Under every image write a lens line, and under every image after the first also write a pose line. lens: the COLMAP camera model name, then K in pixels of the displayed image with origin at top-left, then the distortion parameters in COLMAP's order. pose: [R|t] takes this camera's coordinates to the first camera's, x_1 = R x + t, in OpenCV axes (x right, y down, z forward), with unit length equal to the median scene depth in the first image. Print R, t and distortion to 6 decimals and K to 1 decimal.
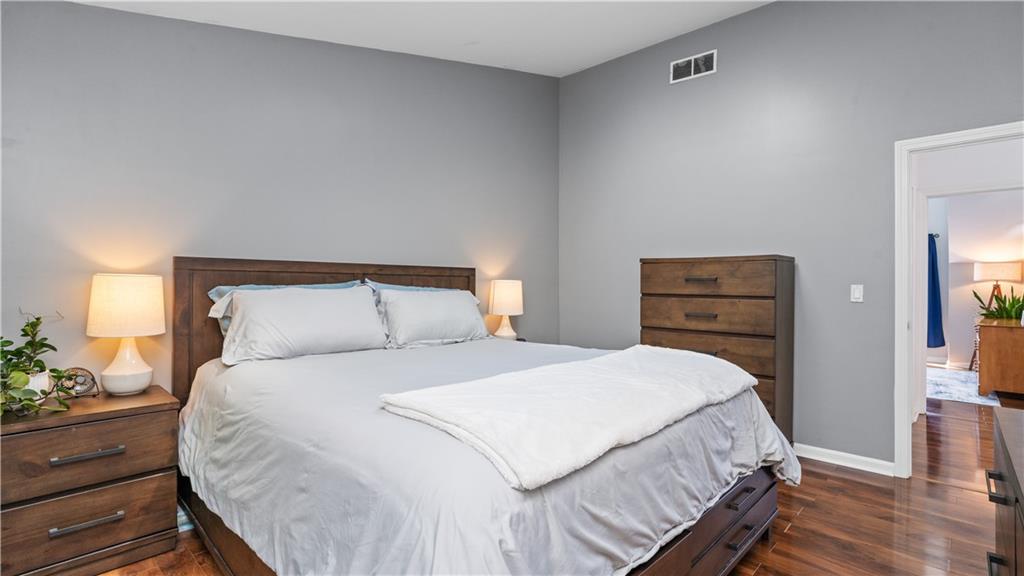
lens RADIAL K [[488.4, 0, 512.9], [0, 488.4, 283.1], [0, 0, 1]] dist [-0.002230, 0.000376]
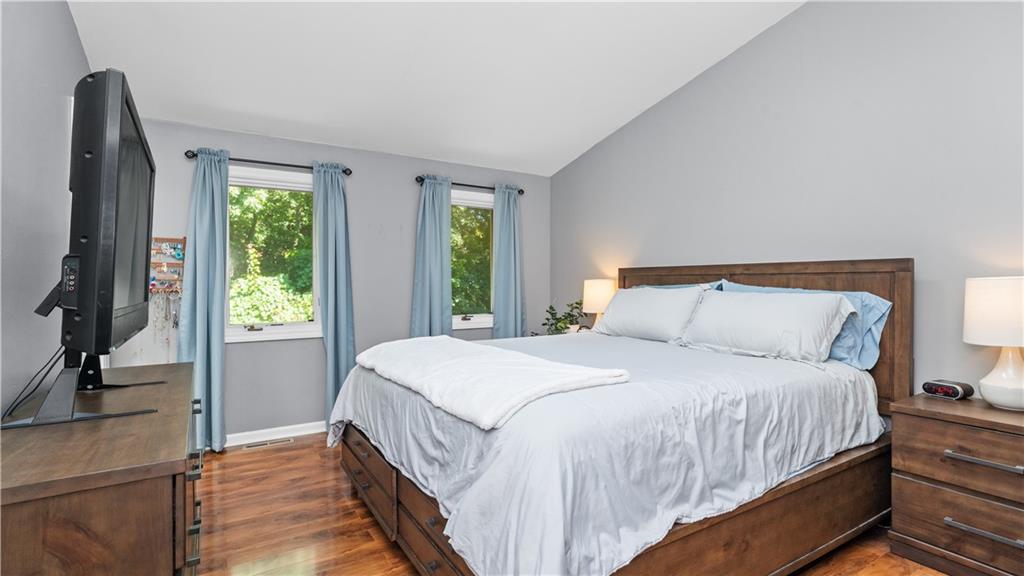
lens RADIAL K [[488.4, 0, 512.9], [0, 488.4, 283.1], [0, 0, 1]] dist [-0.002230, 0.000376]
pose [[-0.226248, -0.010968, -0.974008, 0.704105], [-0.002560, 0.999940, -0.010665, 0.009020], [0.974066, 0.000080, -0.226263, 0.728203]]
